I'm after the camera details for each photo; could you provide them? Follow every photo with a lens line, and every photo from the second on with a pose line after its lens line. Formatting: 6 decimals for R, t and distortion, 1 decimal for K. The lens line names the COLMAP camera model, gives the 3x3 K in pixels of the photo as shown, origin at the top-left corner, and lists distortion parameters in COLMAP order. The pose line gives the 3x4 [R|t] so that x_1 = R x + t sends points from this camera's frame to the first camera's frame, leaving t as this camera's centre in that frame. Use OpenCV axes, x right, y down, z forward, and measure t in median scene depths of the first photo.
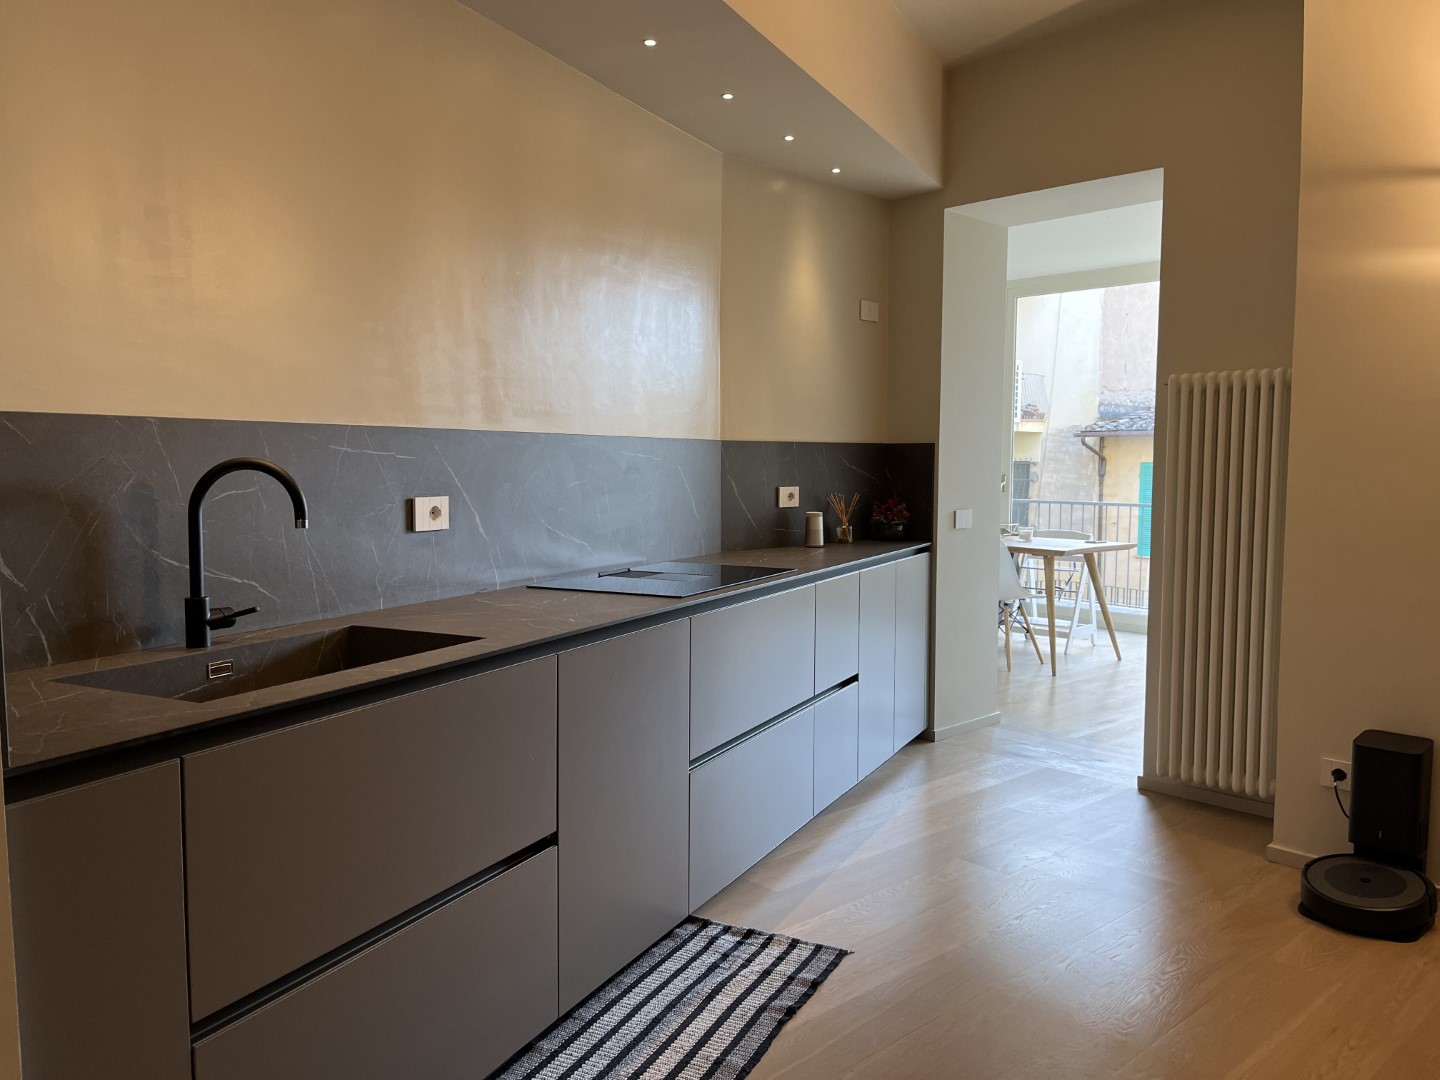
lens RADIAL K [[1109.0, 0, 720.0], [0, 1109.0, 540.0], [0, 0, 1]] dist [0.070558, -0.083424]
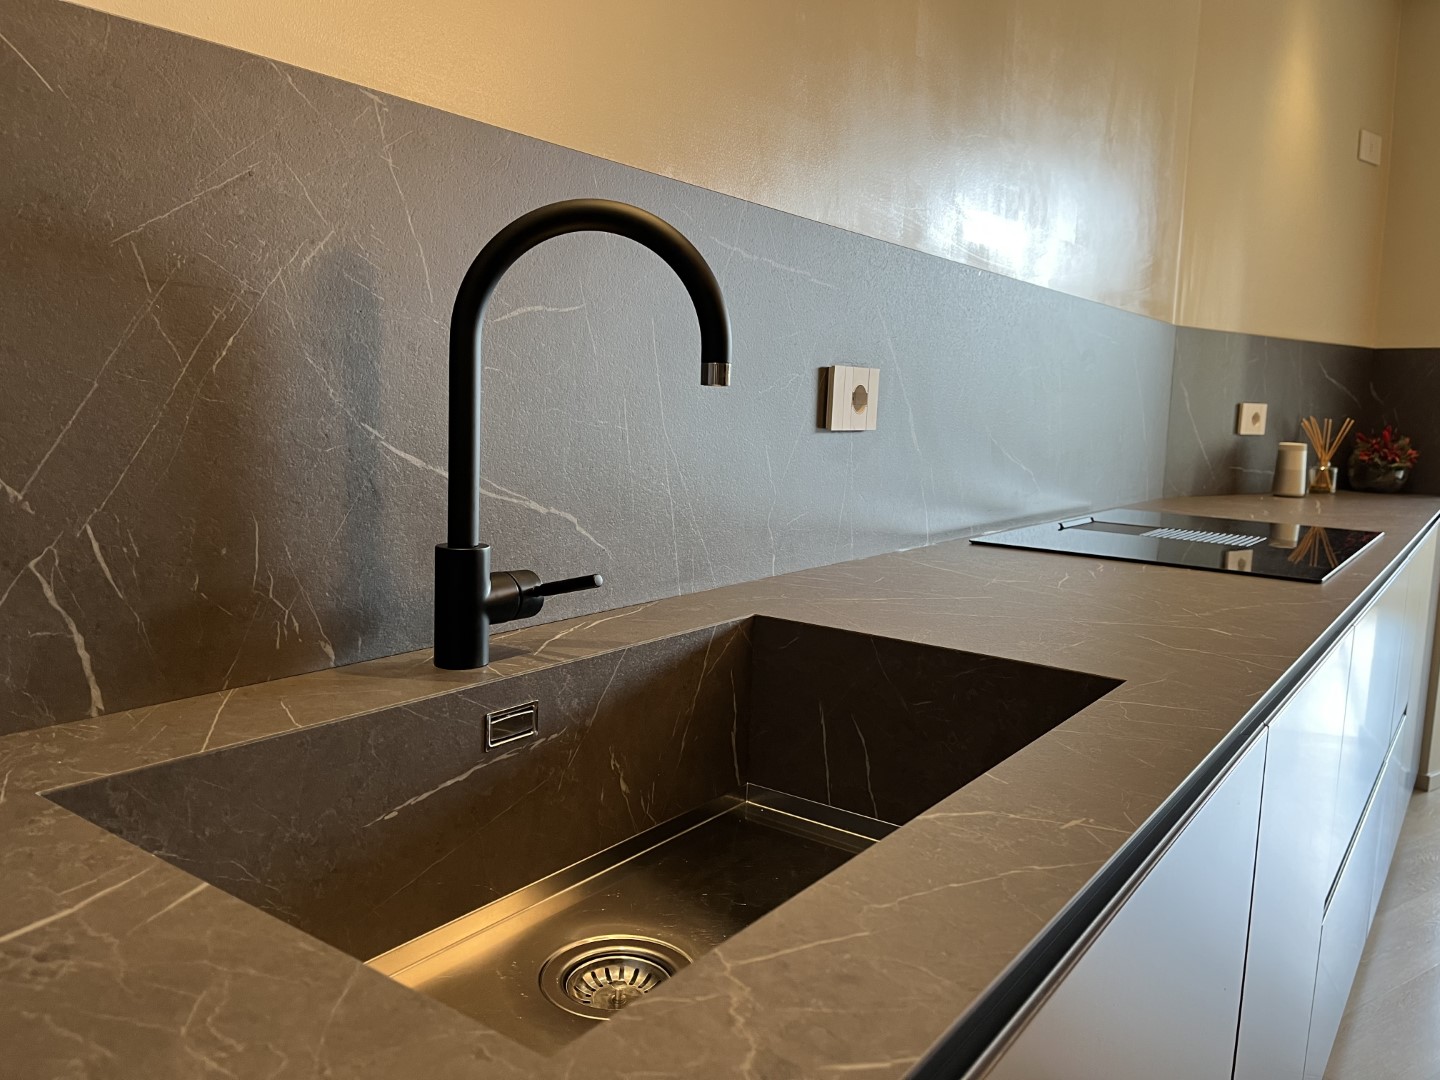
lens RADIAL K [[1109.0, 0, 720.0], [0, 1109.0, 540.0], [0, 0, 1]] dist [0.070558, -0.083424]
pose [[0.986069, 0.052876, -0.157708, -0.300524], [-0.044621, 0.997465, 0.055435, 0.021565], [0.160240, -0.047626, 0.985929, 0.595278]]
